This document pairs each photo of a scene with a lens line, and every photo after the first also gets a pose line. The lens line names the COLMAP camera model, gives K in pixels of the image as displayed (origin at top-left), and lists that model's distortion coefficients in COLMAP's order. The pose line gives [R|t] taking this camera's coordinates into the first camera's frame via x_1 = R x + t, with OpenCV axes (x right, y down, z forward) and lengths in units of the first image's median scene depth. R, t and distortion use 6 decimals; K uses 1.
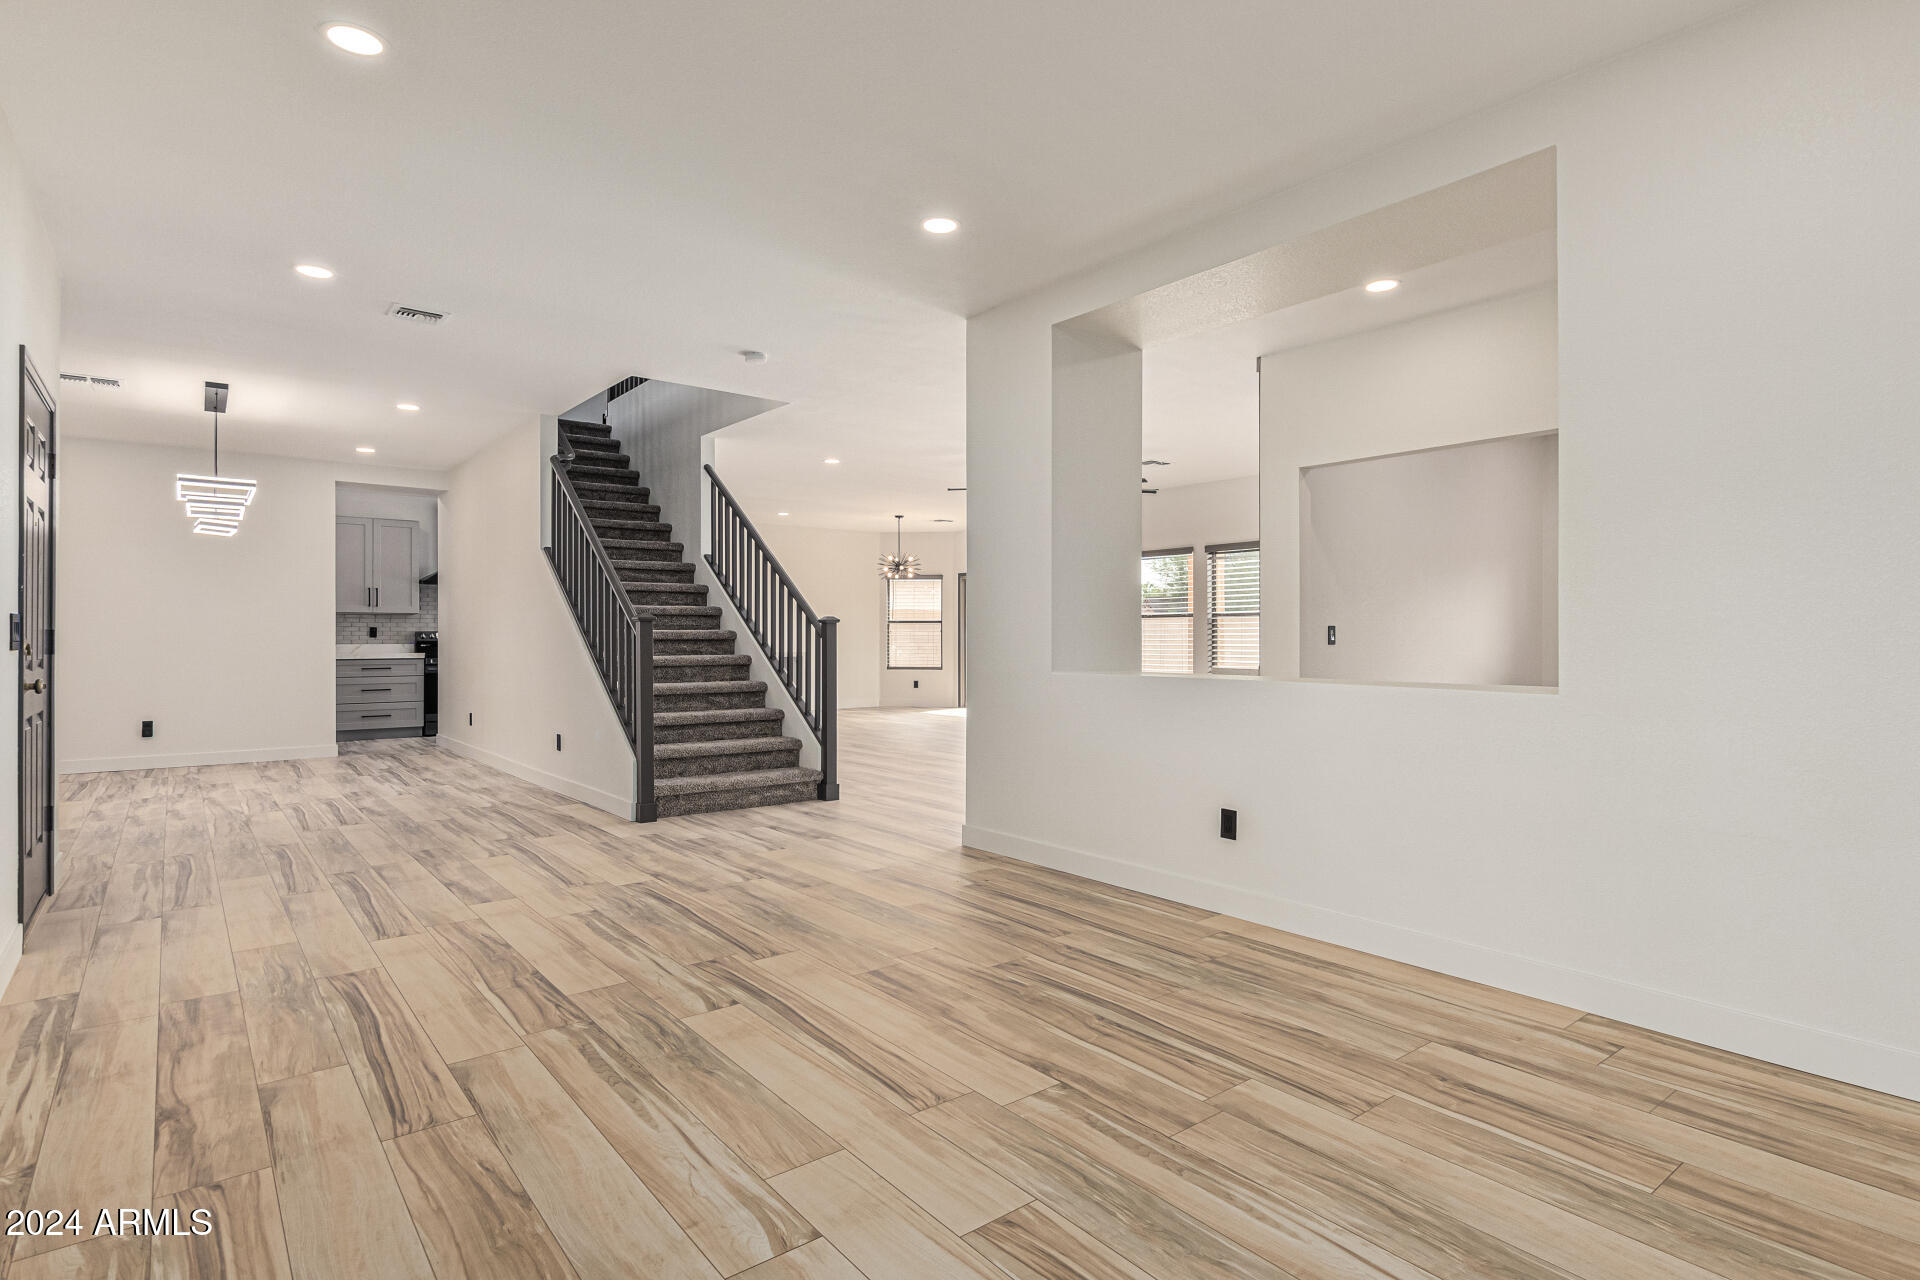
lens RADIAL K [[978.9, 0, 963.6], [0, 978.9, 628.9], [0, 0, 1]] dist [0.005530, 0.000044]
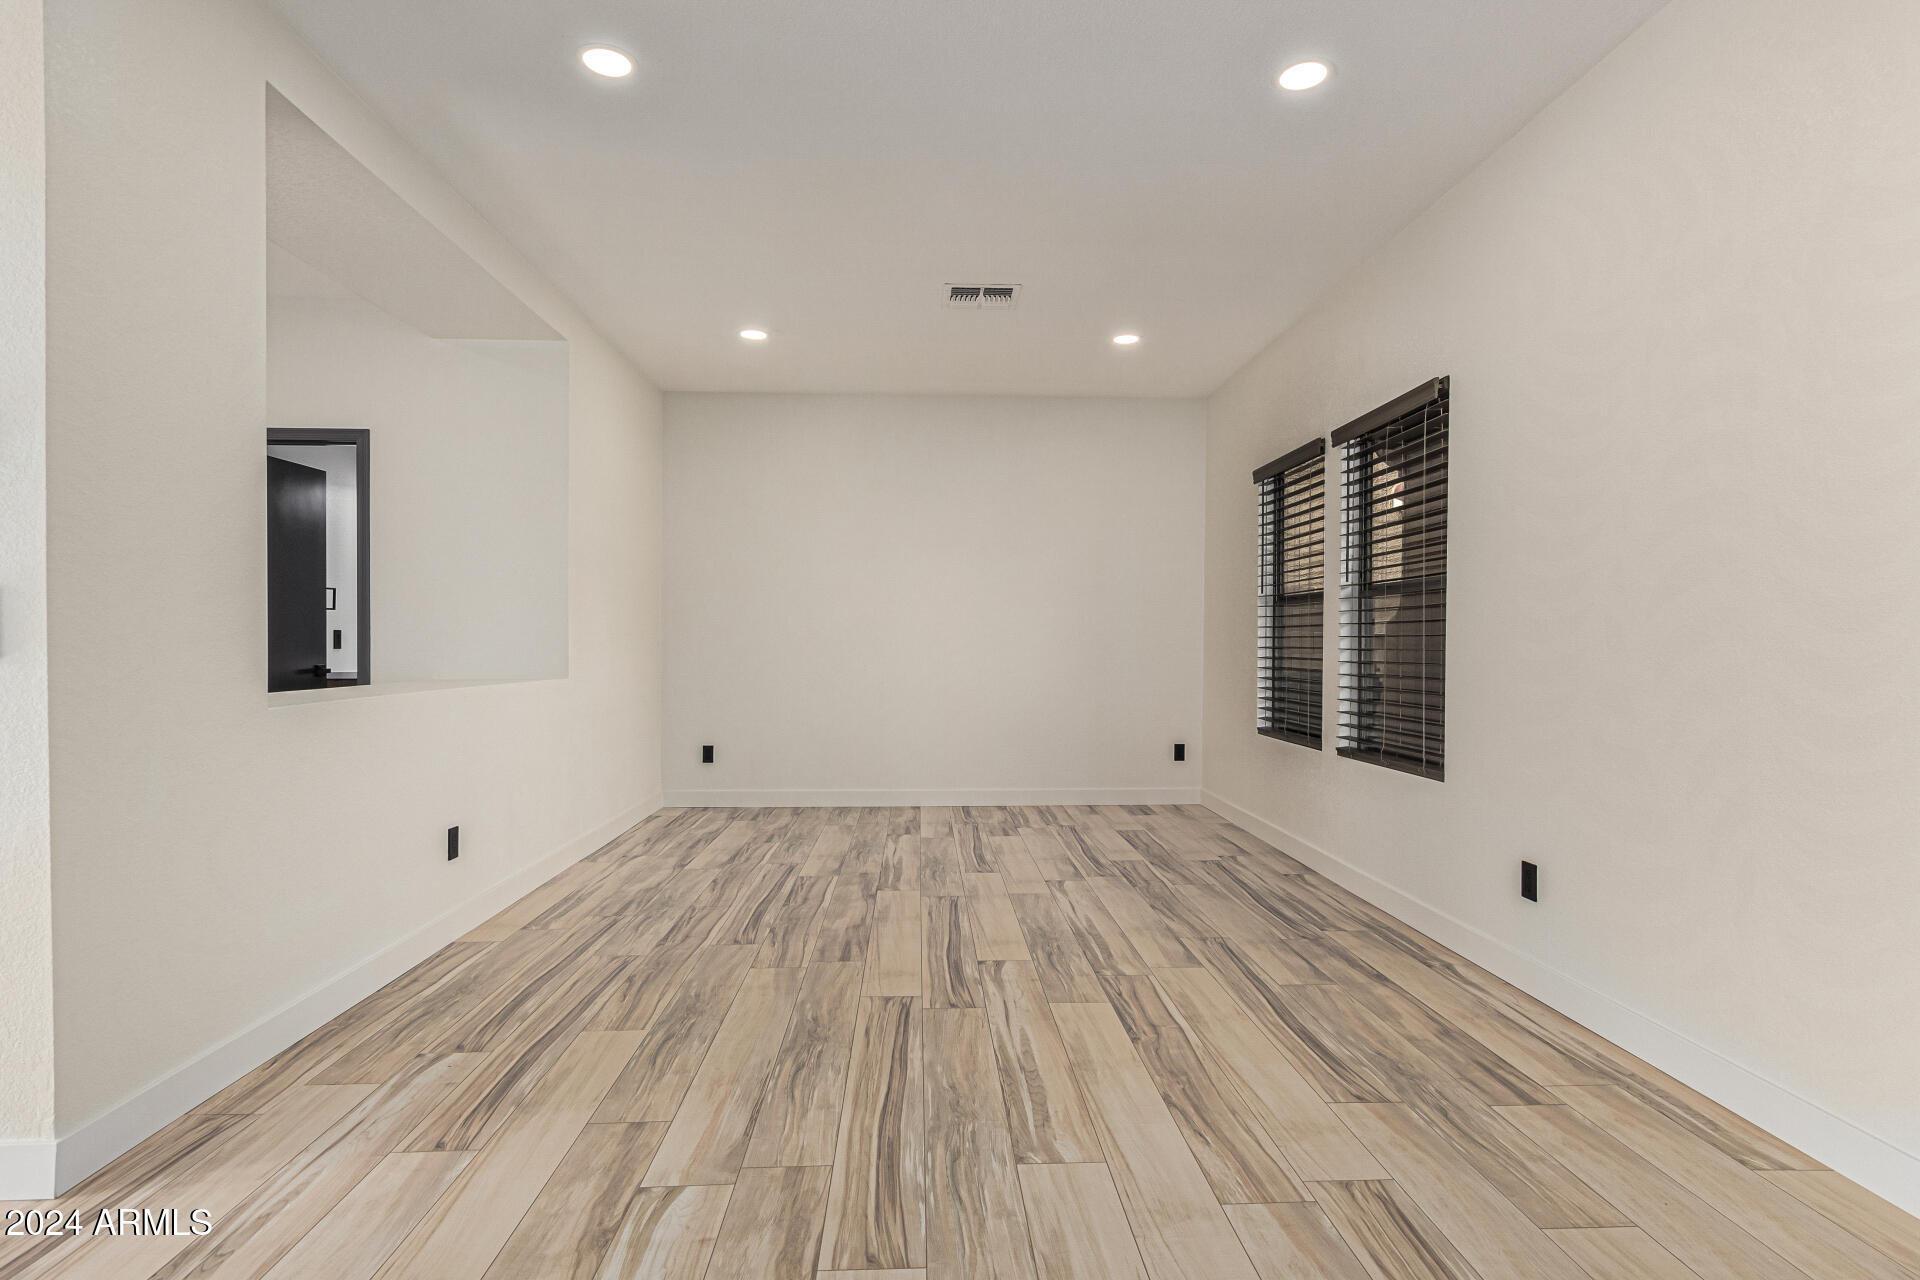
lens RADIAL K [[978.9, 0, 960.0], [0, 978.9, 643.1], [0, 0, 1]] dist [0.005530, 0.000044]
pose [[-0.809233, -0.001137, 0.587487, -0.898513], [-0.006568, 0.999953, -0.007111, 0.014826], [-0.587451, -0.009613, -0.809202, 1.968114]]
